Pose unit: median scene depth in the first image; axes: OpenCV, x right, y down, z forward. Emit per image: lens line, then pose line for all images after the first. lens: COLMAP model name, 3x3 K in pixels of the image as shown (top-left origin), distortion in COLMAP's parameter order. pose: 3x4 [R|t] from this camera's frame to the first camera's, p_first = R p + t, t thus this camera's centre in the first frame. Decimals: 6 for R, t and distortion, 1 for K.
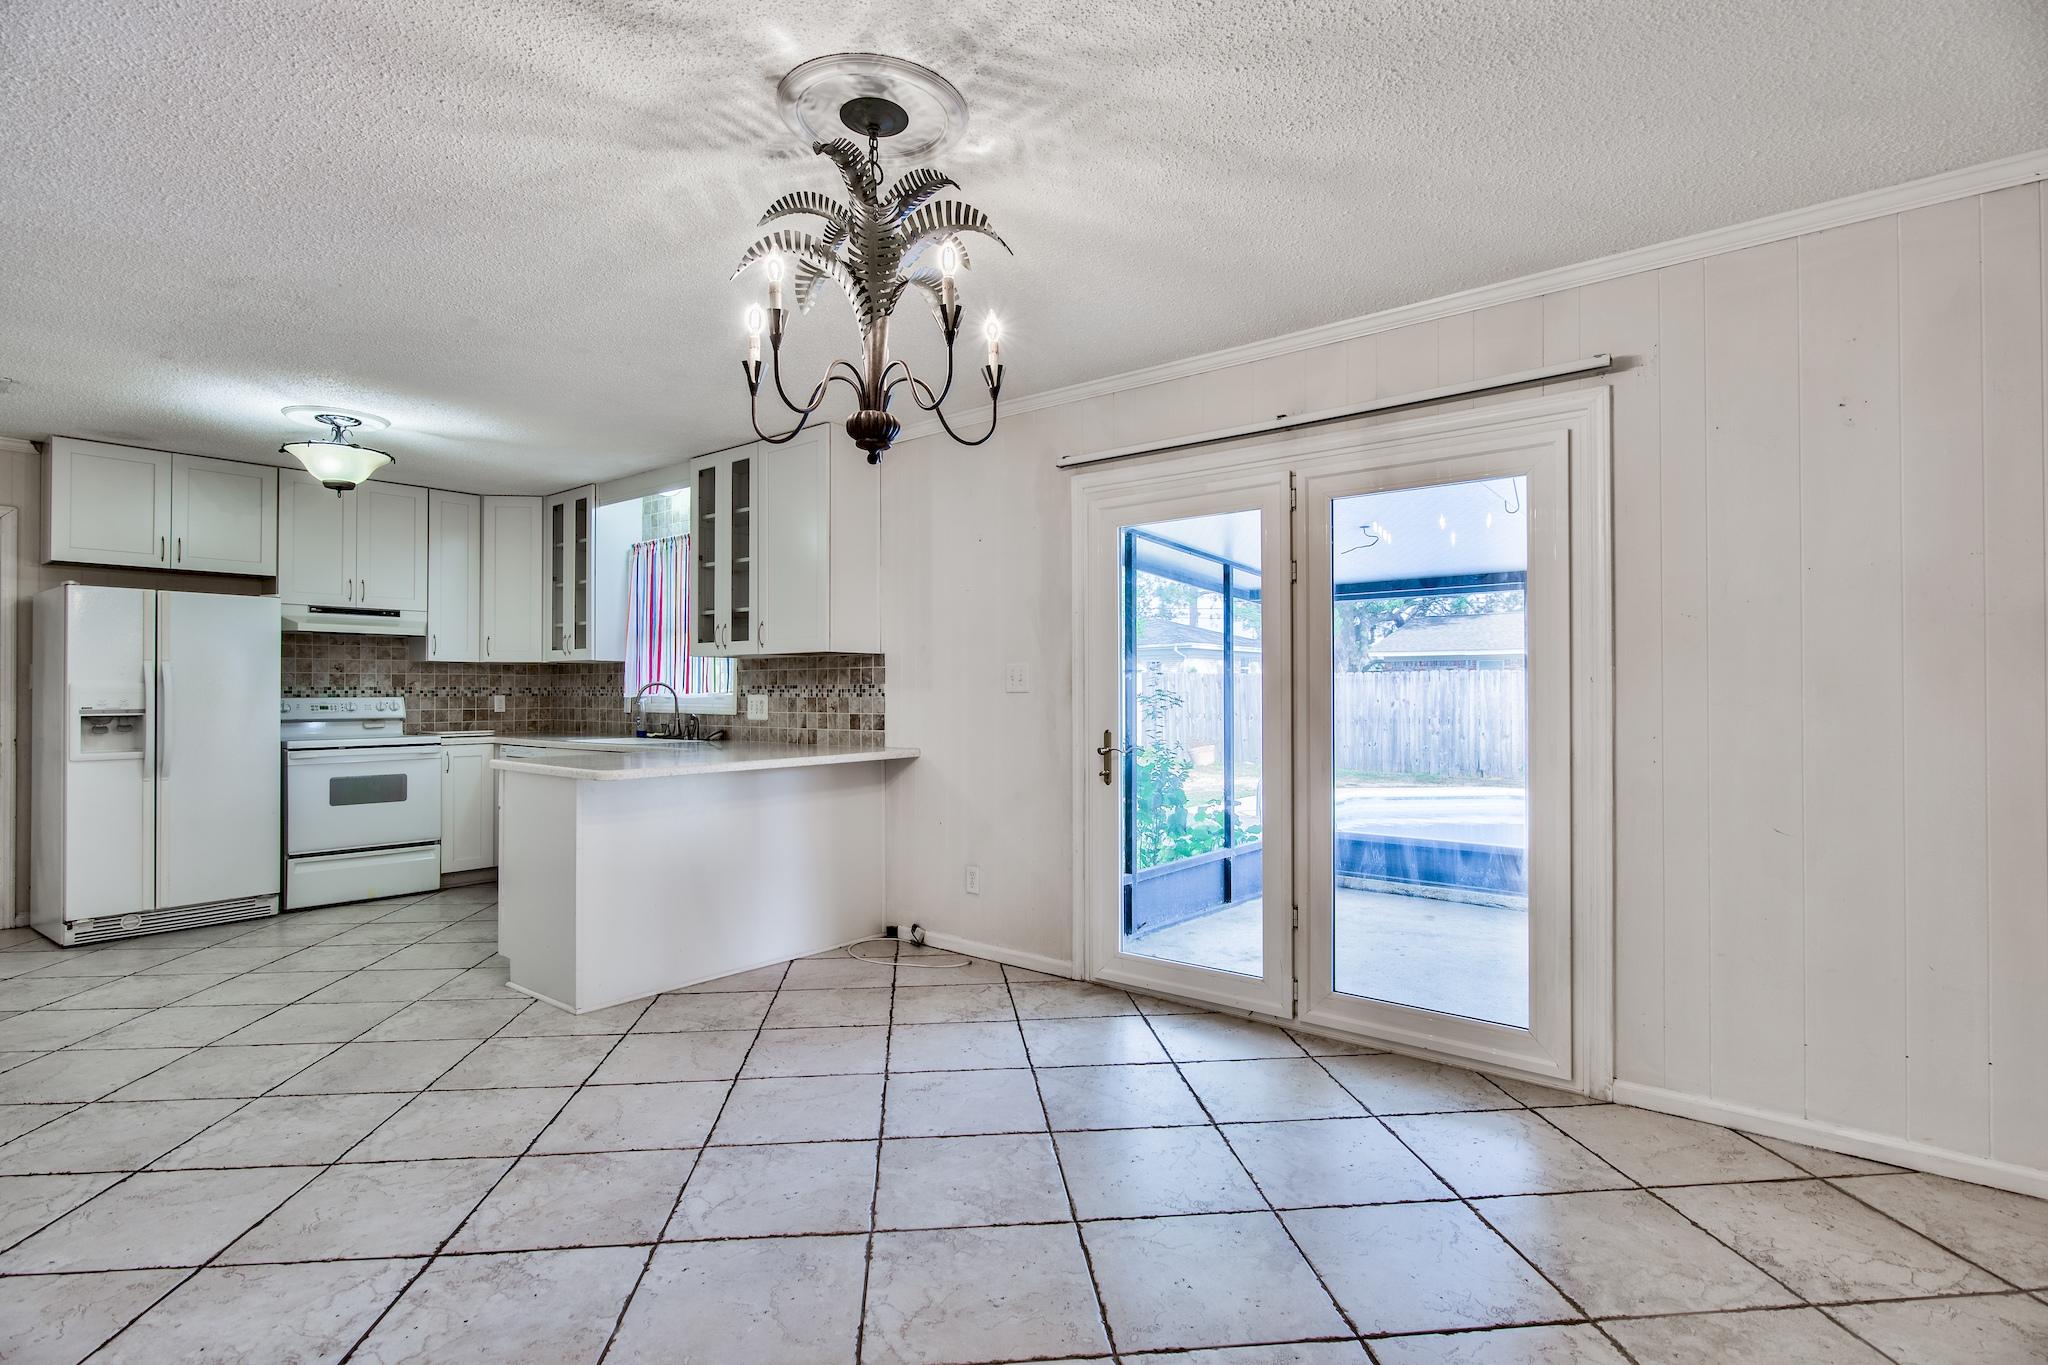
lens RADIAL K [[999.7, 0, 1022.5], [0, 999.7, 684.2], [0, 0, 1]] dist [0.000971, -0.000600]
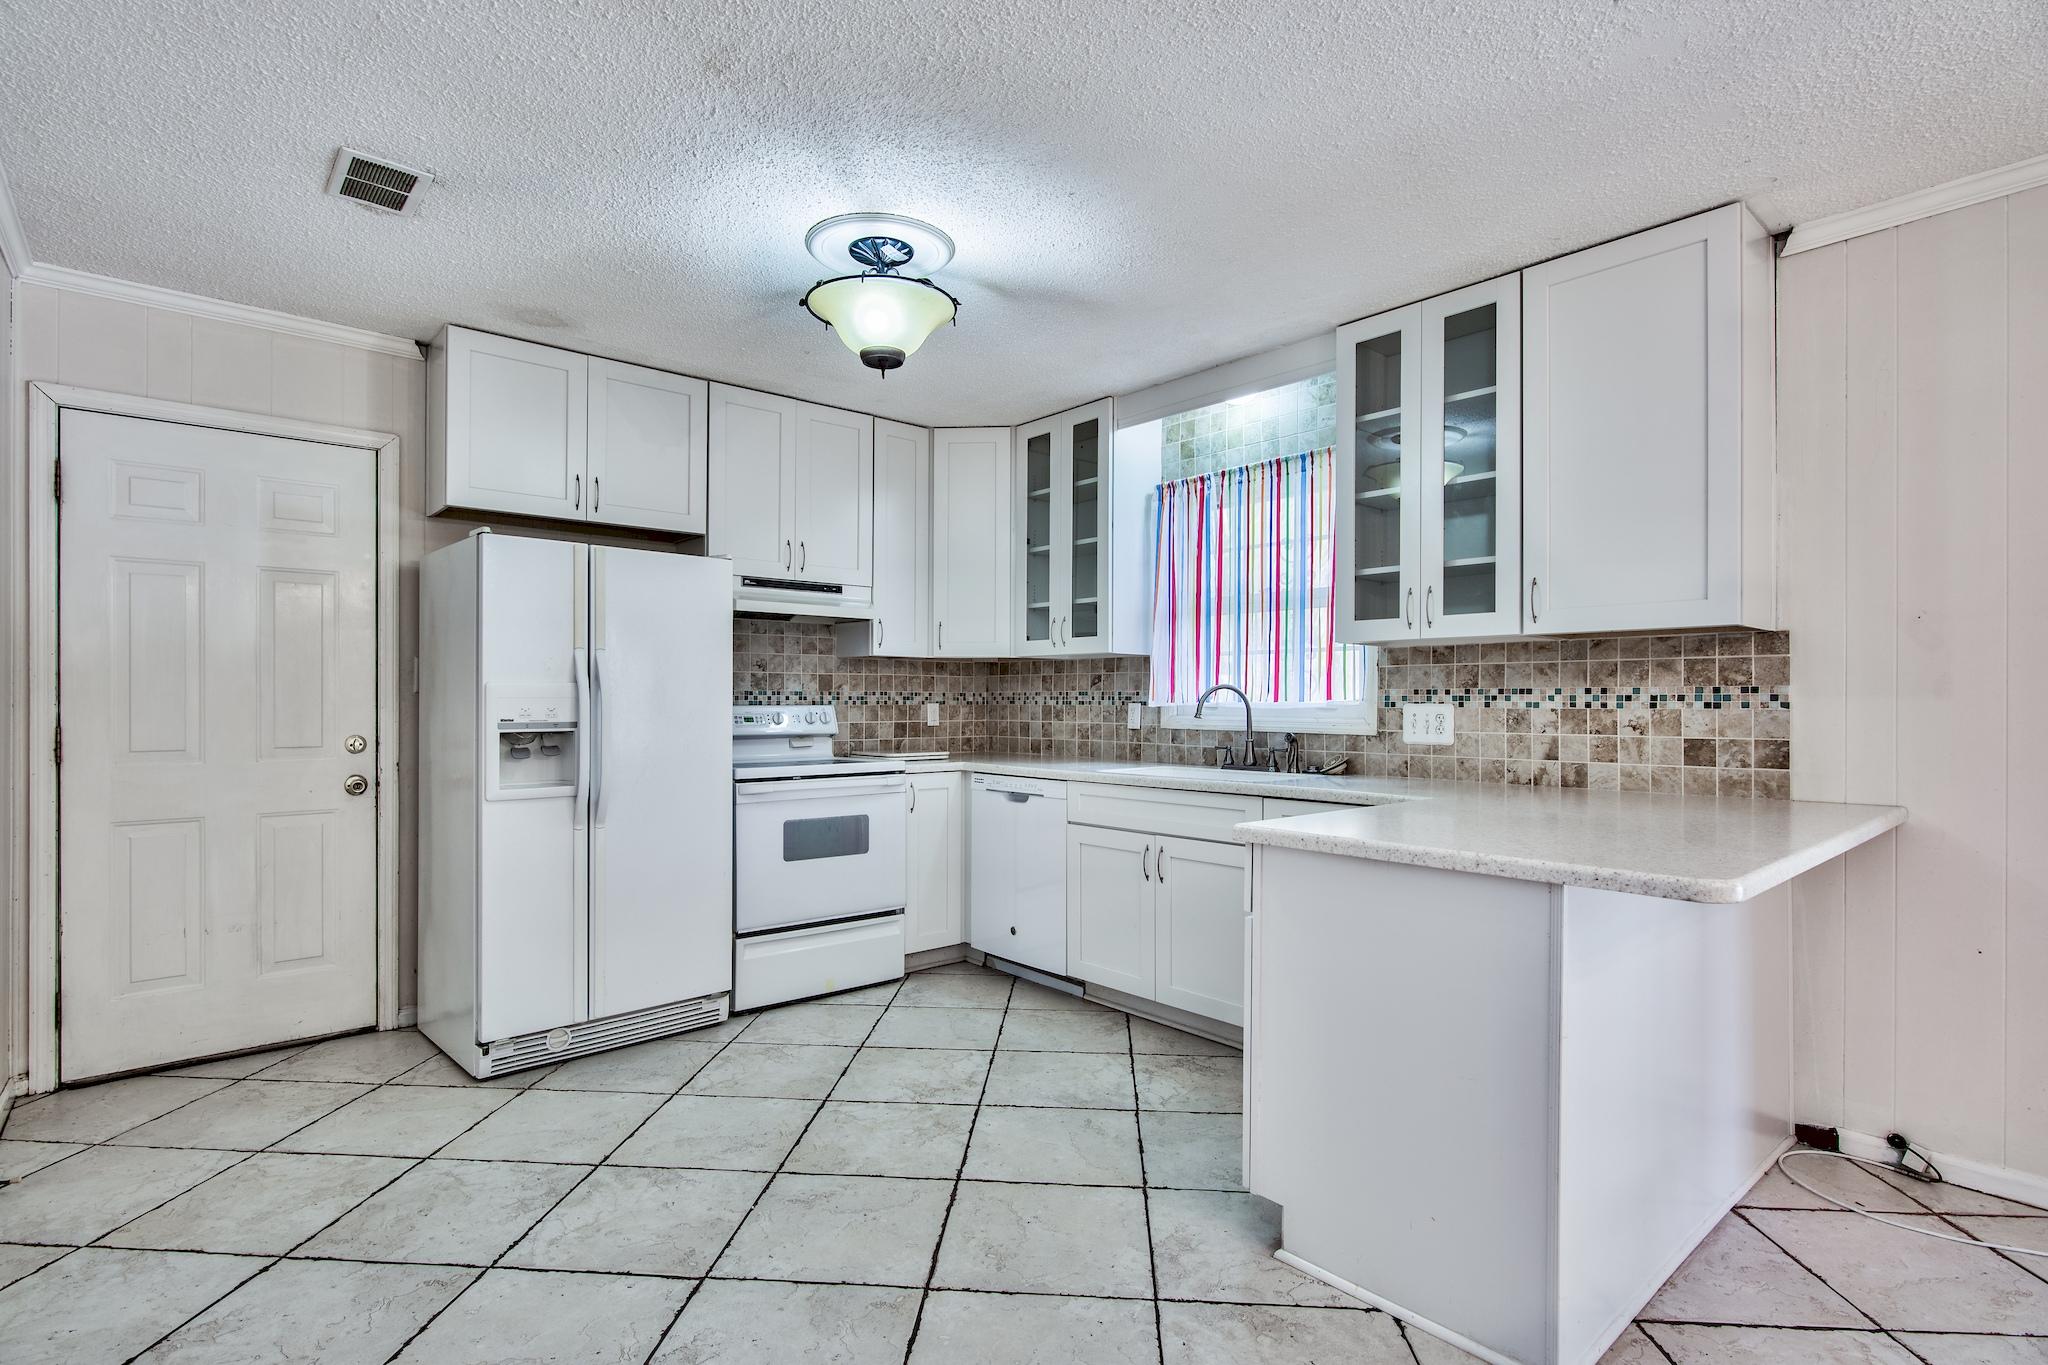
lens RADIAL K [[1000.9, 0, 1025.5], [0, 1000.9, 702.4], [0, 0, 1]] dist [-0.003140, -0.000522]
pose [[0.986644, 0.003888, -0.162847, -0.427725], [-0.002501, 0.999959, 0.008721, 0.004813], [0.162874, -0.008197, 0.986613, 0.353126]]
